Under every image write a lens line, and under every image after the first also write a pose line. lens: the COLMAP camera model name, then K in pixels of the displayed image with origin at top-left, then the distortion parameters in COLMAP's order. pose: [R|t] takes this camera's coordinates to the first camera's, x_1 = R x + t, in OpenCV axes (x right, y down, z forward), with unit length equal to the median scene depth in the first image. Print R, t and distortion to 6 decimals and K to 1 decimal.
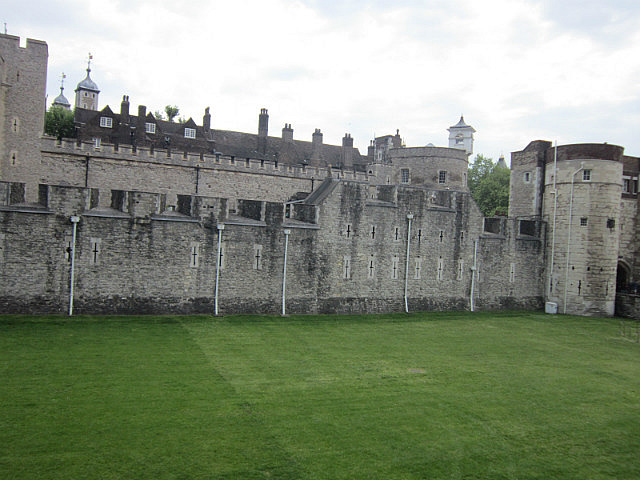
lens RADIAL K [[523.9, 0, 325.2], [0, 523.9, 242.2], [0, 0, 1]] dist [-0.050489, 0.020916]
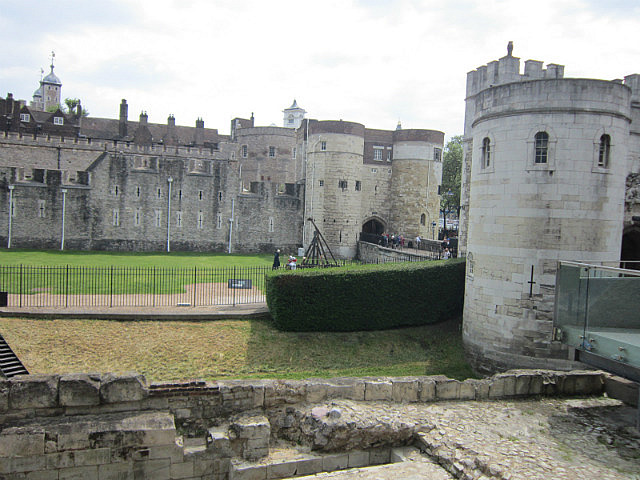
lens RADIAL K [[523.9, 0, 323.0], [0, 523.9, 244.6], [0, 0, 1]] dist [-0.050489, 0.020916]
pose [[0.996078, -0.000911, -0.088478, 0.615833], [0.004226, 0.999296, 0.037279, 0.062358], [0.088382, -0.037506, 0.995380, -0.271593]]
